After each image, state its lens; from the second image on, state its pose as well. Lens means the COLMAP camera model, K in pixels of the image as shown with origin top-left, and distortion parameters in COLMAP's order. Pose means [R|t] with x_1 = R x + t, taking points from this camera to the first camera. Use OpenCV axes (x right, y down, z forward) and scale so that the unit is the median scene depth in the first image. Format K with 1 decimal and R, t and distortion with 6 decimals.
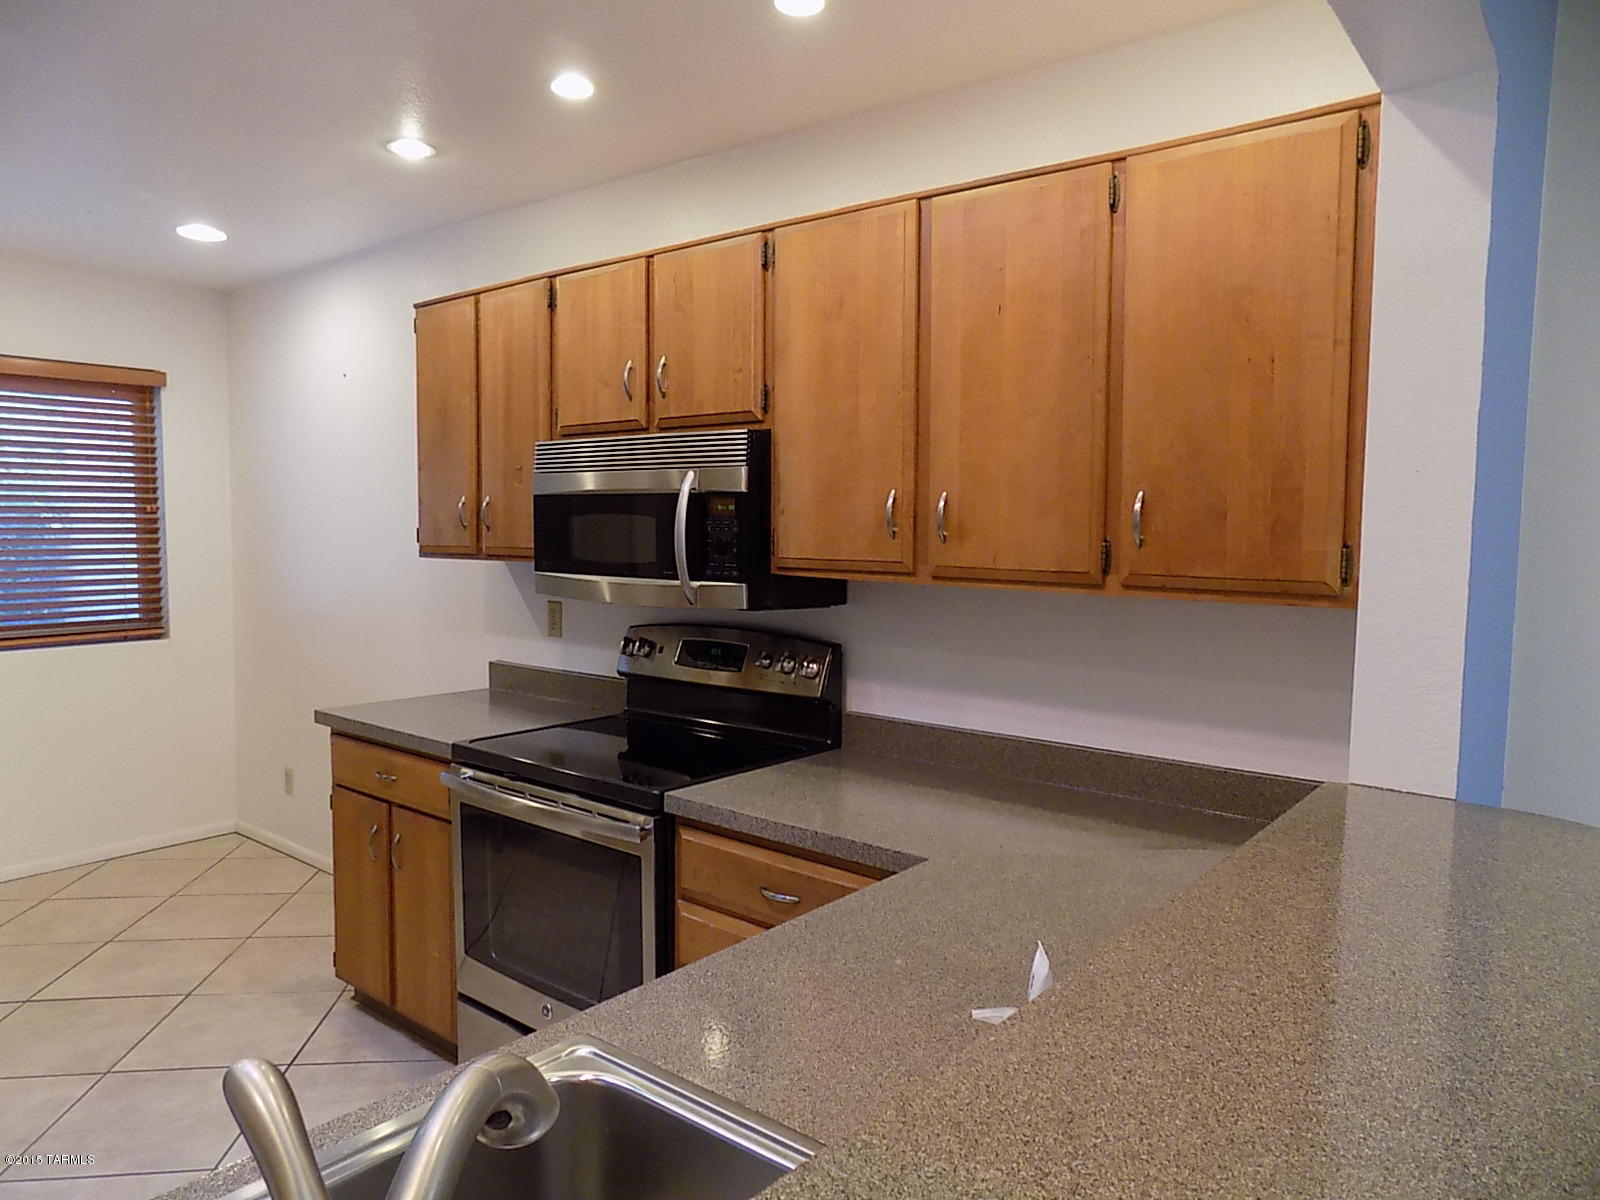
lens RADIAL K [[1051.5, 0, 801.8], [0, 1051.5, 601.8], [0, 0, 1]] dist [-0.048181, 0.025493]
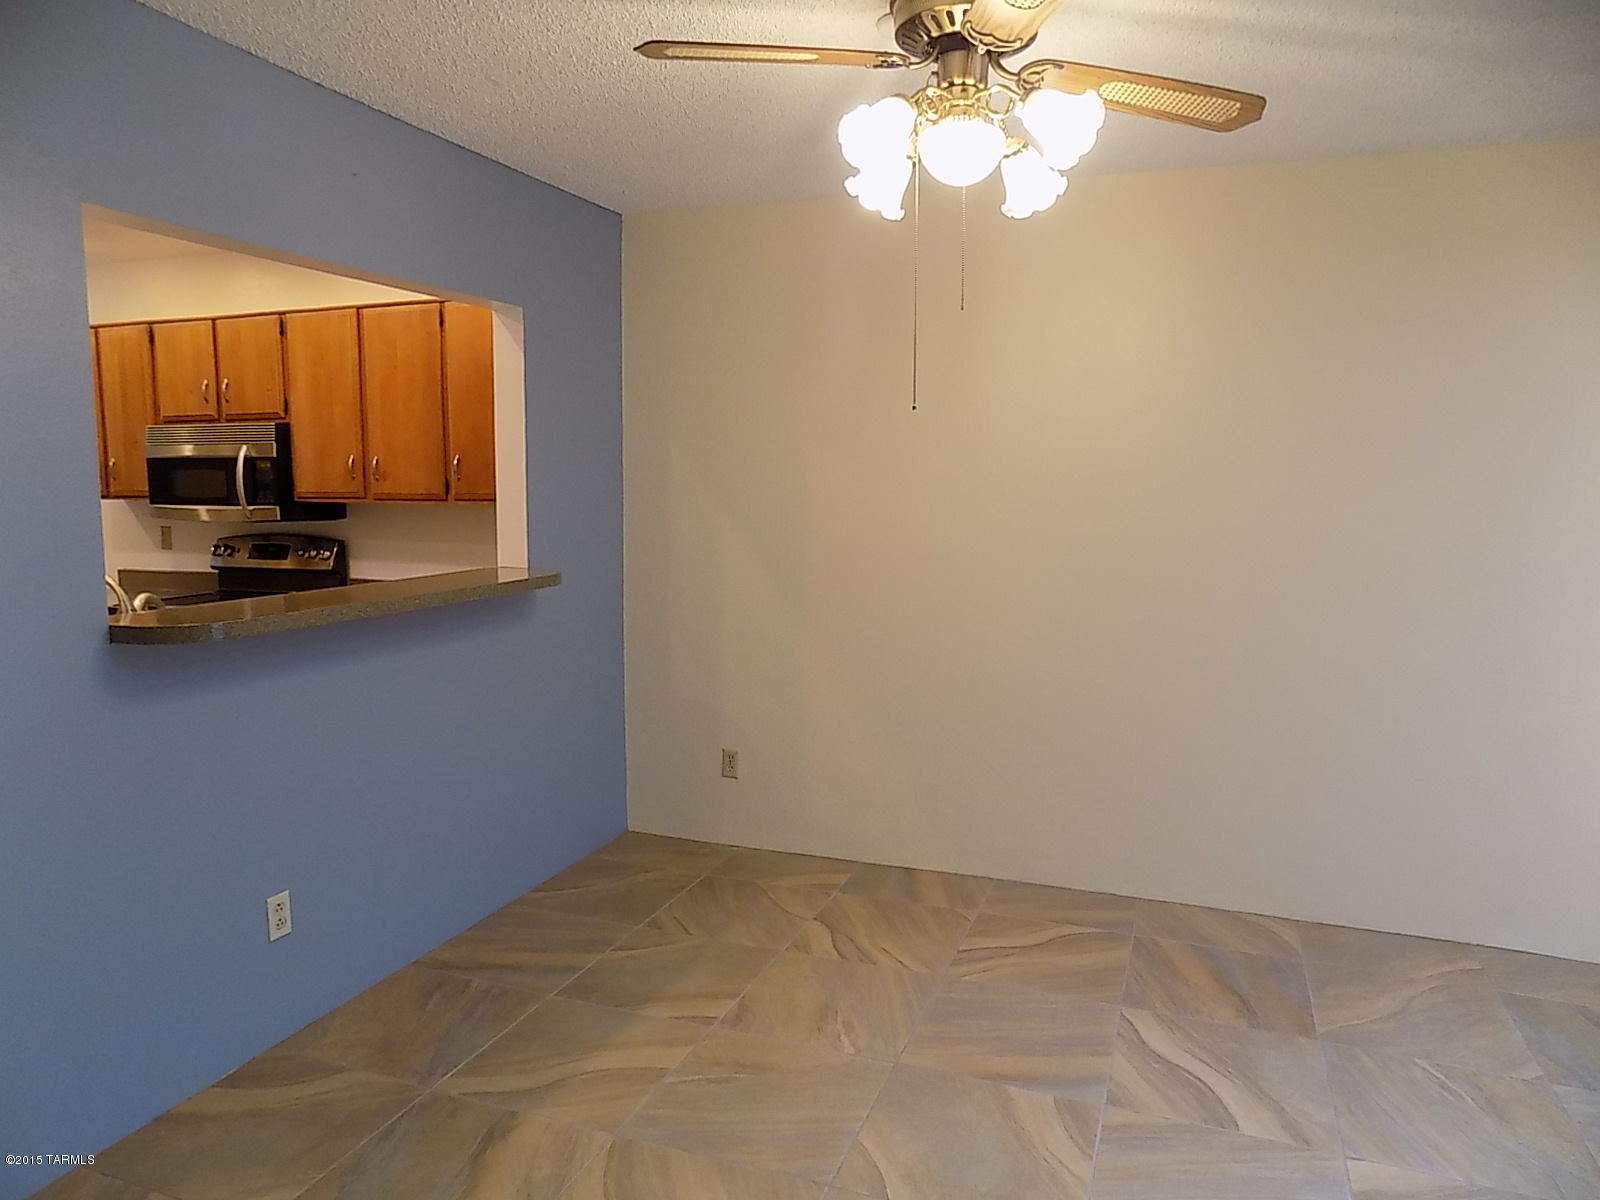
lens RADIAL K [[1051.5, 0, 806.3], [0, 1051.5, 596.4], [0, 0, 1]] dist [-0.048181, 0.025493]
pose [[0.949117, -0.047278, 0.311356, 0.228464], [0.033625, 0.998229, 0.049076, 0.075149], [-0.313125, -0.036110, 0.949025, -0.945984]]
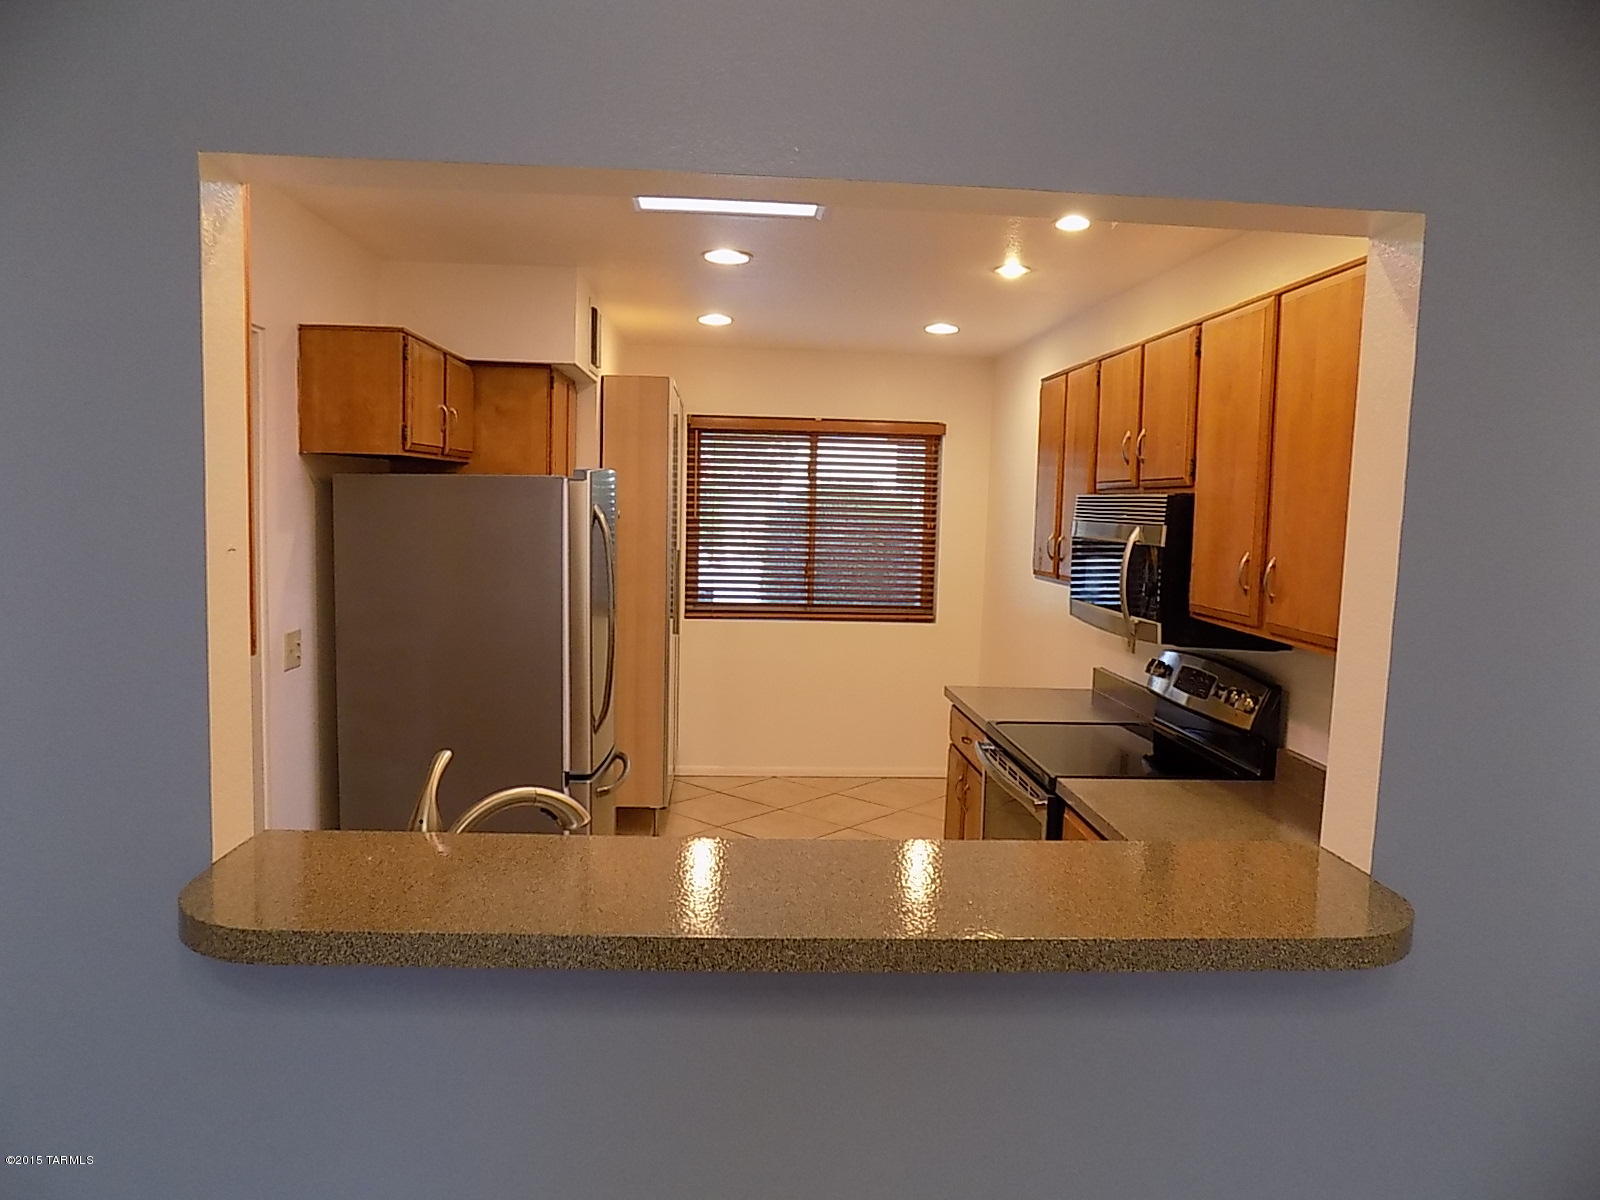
lens RADIAL K [[1051.5, 0, 796.0], [0, 1051.5, 597.9], [0, 0, 1]] dist [-0.048181, 0.025493]
pose [[0.677433, 0.070963, -0.732154, 0.483817], [-0.071654, 0.996968, 0.030331, -0.047487], [0.732087, 0.031915, 0.680464, -0.101710]]
